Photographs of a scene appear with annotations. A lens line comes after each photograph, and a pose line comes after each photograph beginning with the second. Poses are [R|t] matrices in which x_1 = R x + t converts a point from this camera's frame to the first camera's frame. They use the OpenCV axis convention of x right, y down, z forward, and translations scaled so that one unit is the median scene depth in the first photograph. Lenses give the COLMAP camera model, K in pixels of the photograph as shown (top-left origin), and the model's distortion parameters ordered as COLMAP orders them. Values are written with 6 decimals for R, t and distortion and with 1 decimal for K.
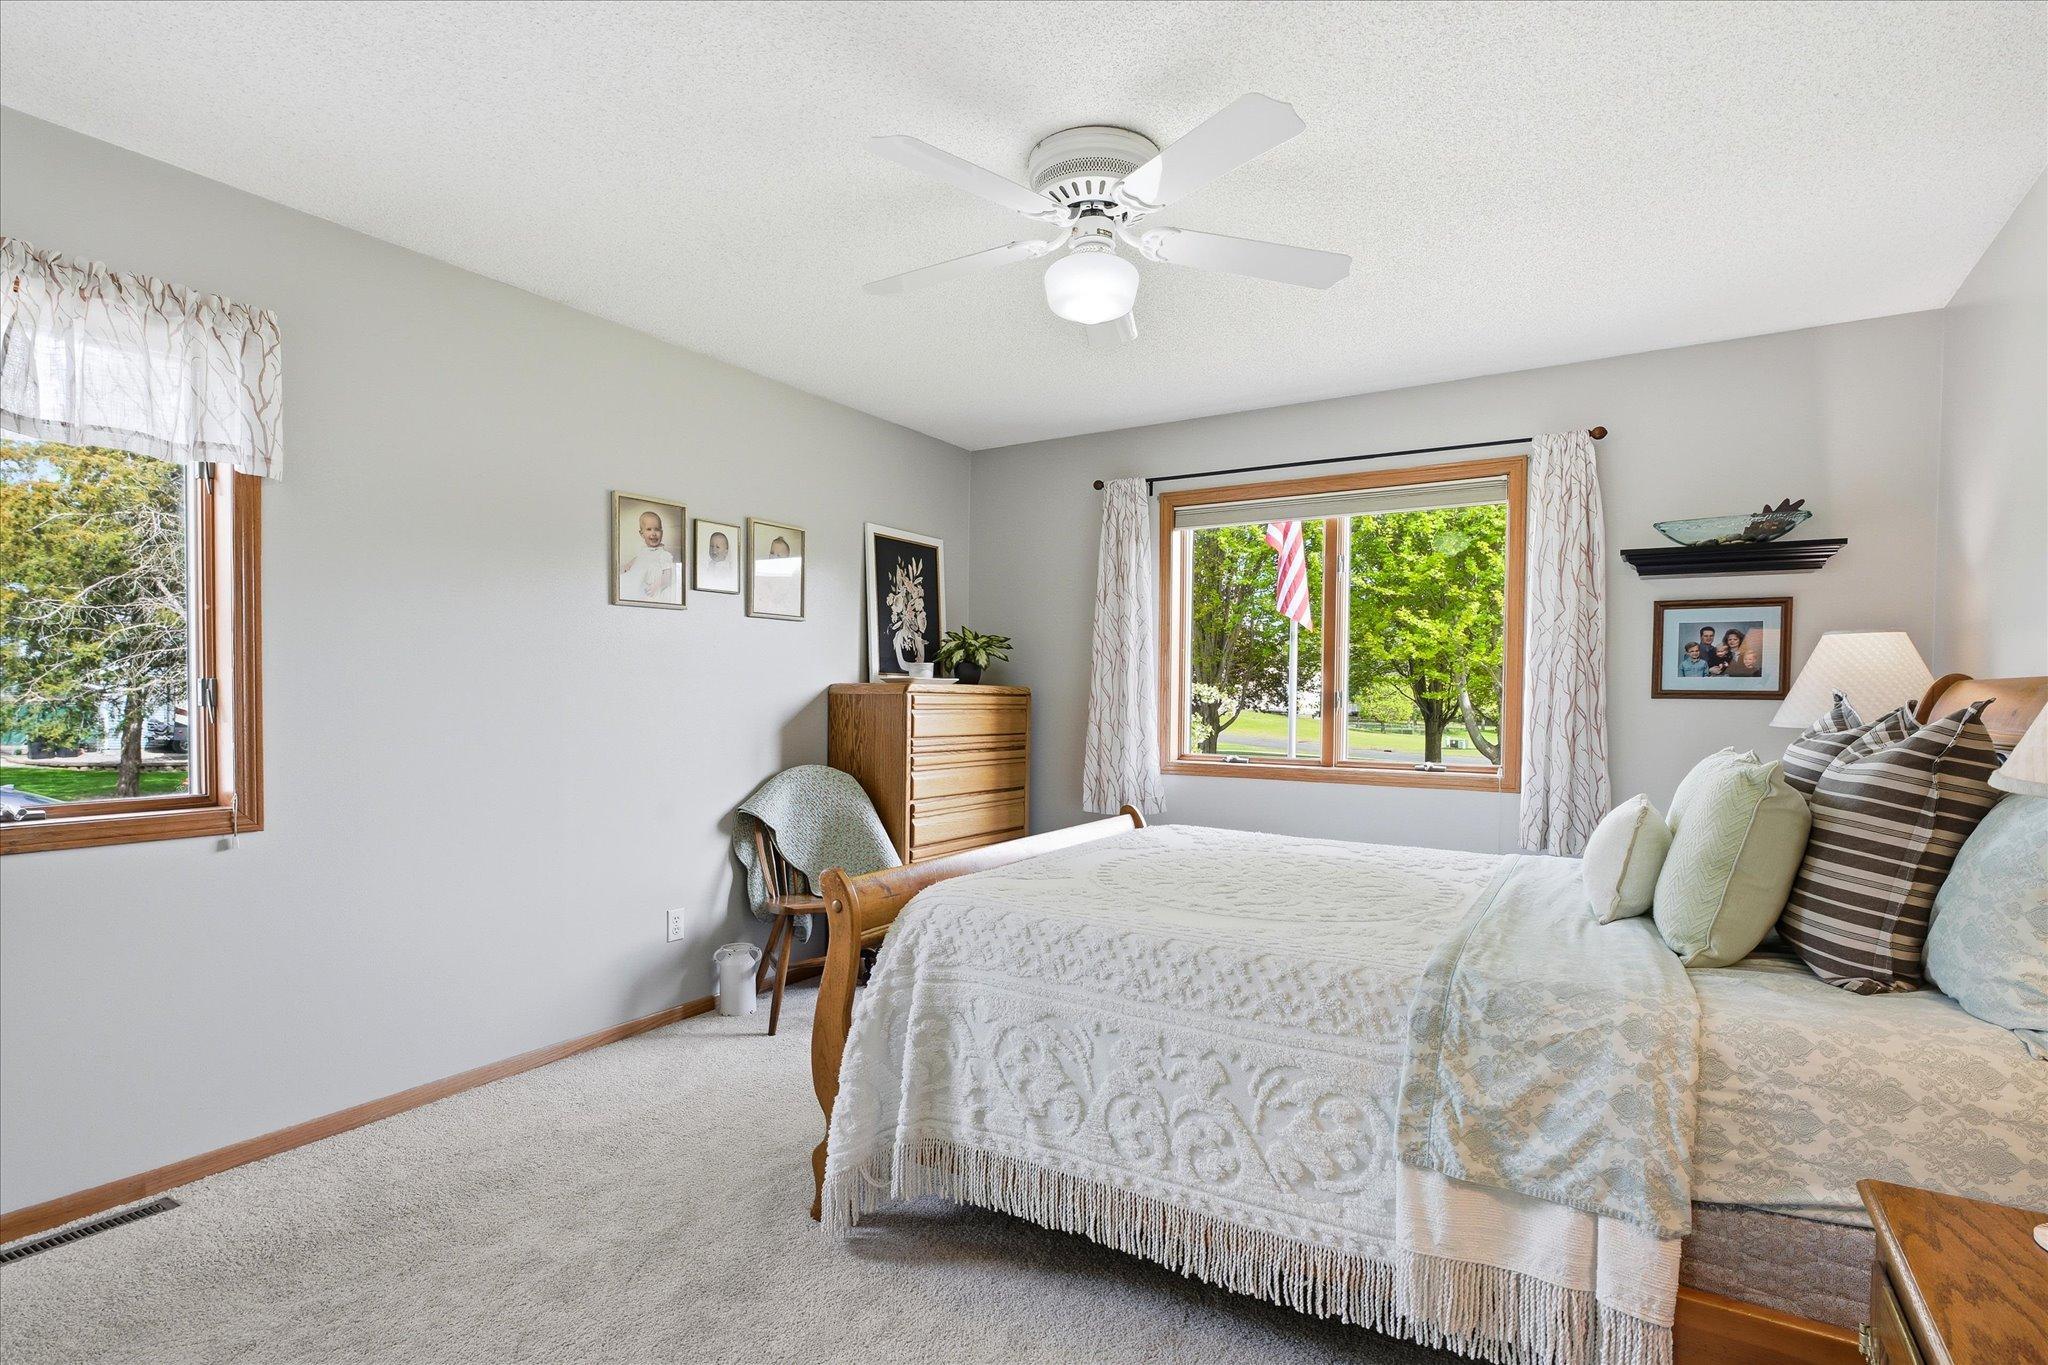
lens RADIAL K [[1023.5, 0, 1040.1], [0, 1023.5, 731.8], [0, 0, 1]] dist [0.003563, -0.000558]
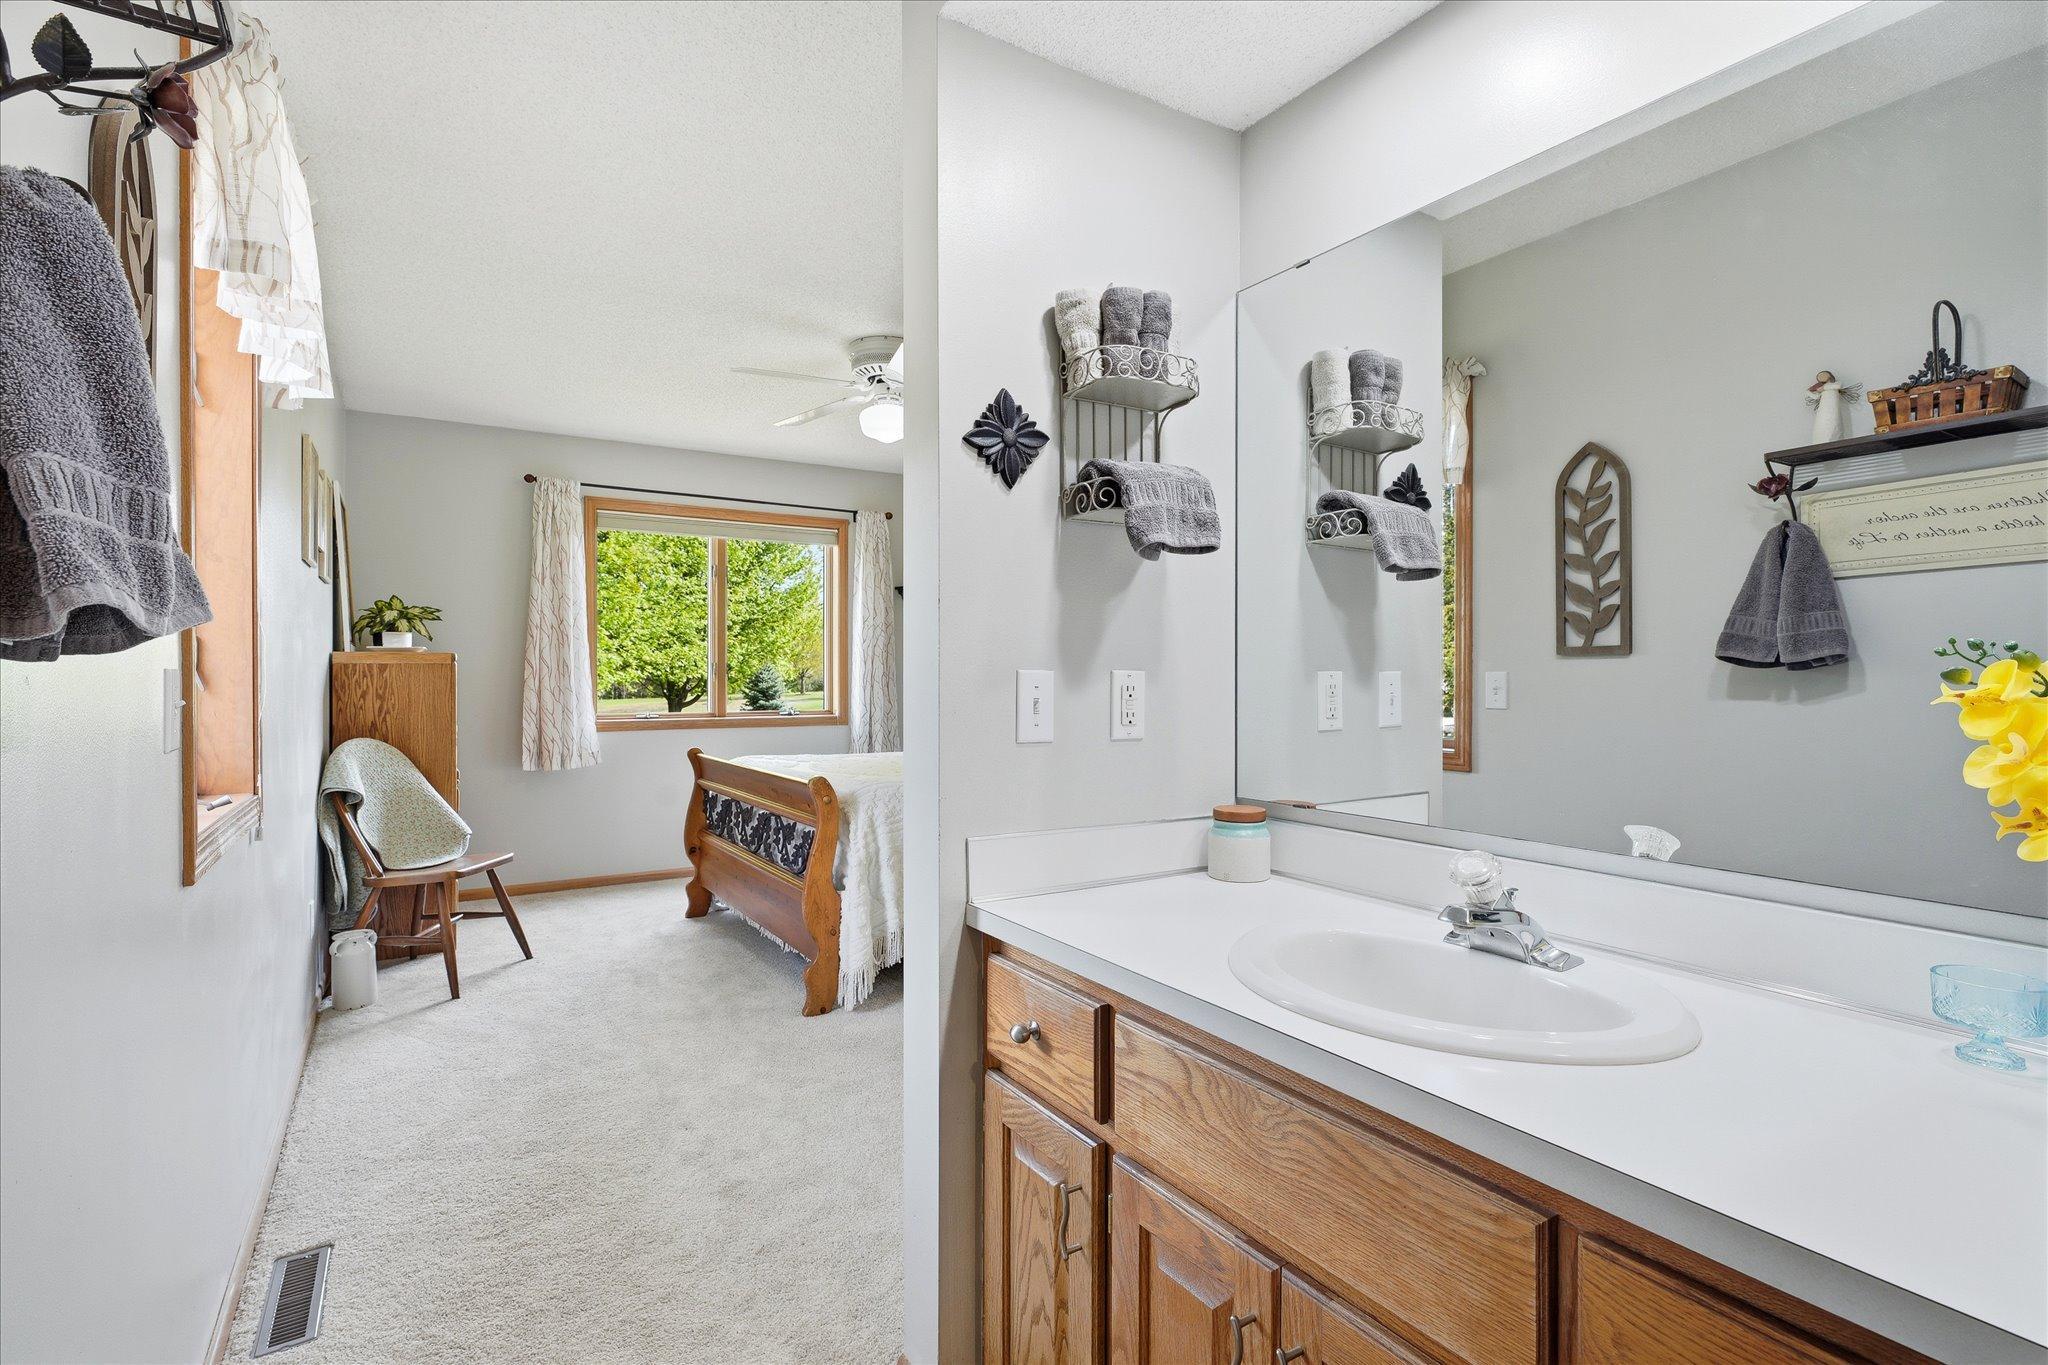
lens RADIAL K [[986.8, 0, 1025.4], [0, 986.8, 688.1], [0, 0, 1]] dist [-0.000831, 0.000448]
pose [[0.441559, -0.019021, 0.897030, -1.431872], [0.037464, 0.999294, 0.002747, 0.012607], [-0.896450, 0.032393, 0.441960, 0.089564]]
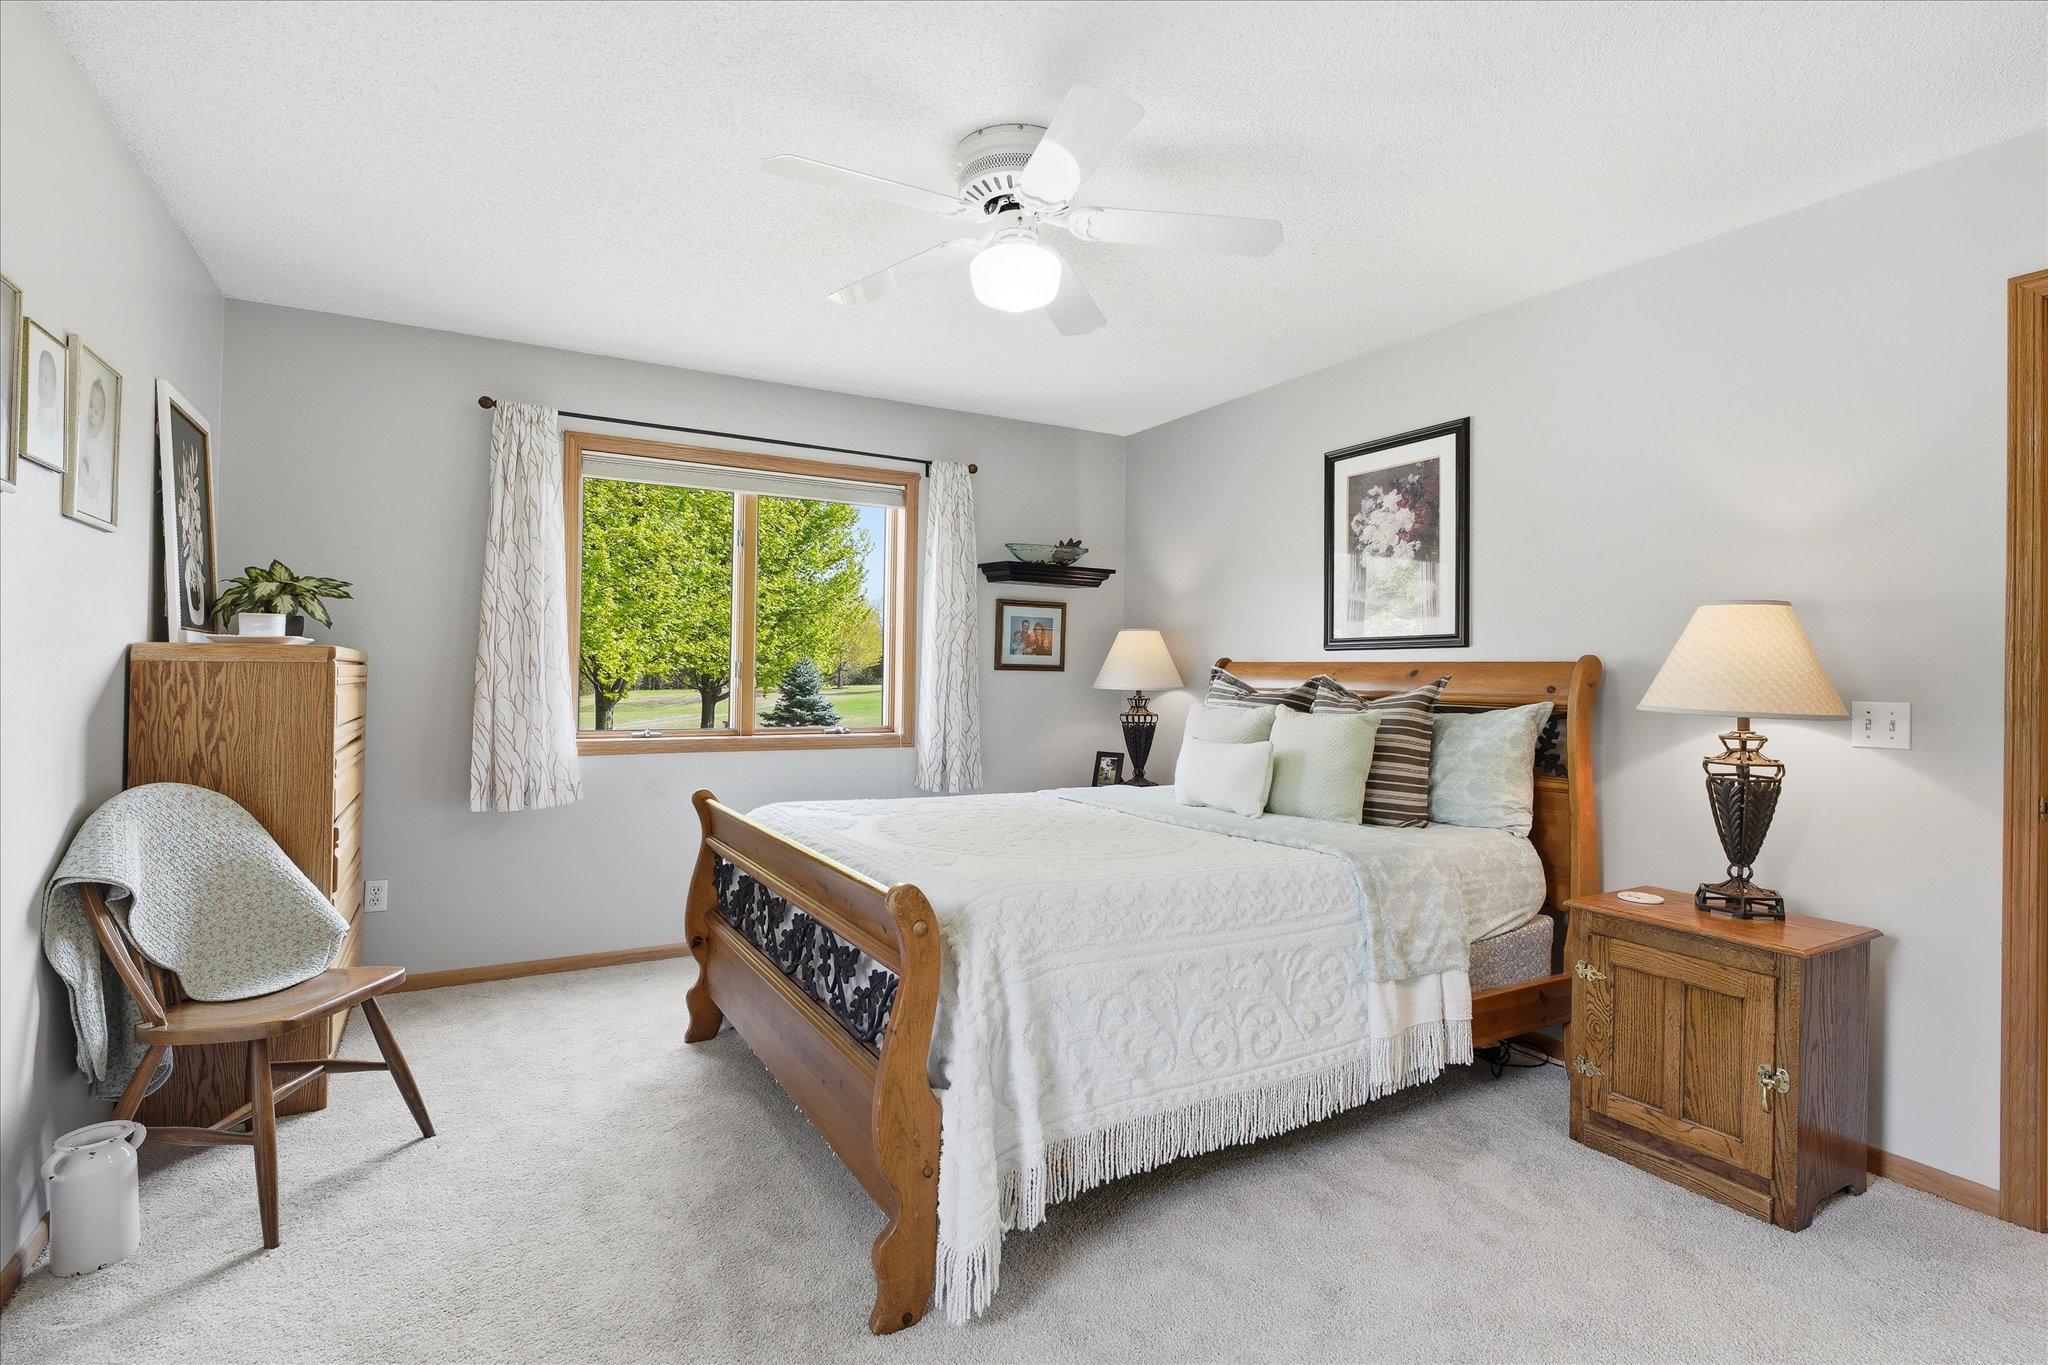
lens RADIAL K [[986.8, 0, 1012.1], [0, 986.8, 673.3], [0, 0, 1]] dist [-0.000831, 0.000448]
pose [[0.484339, -0.003026, 0.874875, -0.890878], [0.022006, 0.999720, -0.008725, -0.027000], [-0.874604, 0.023478, 0.484269, 0.569113]]
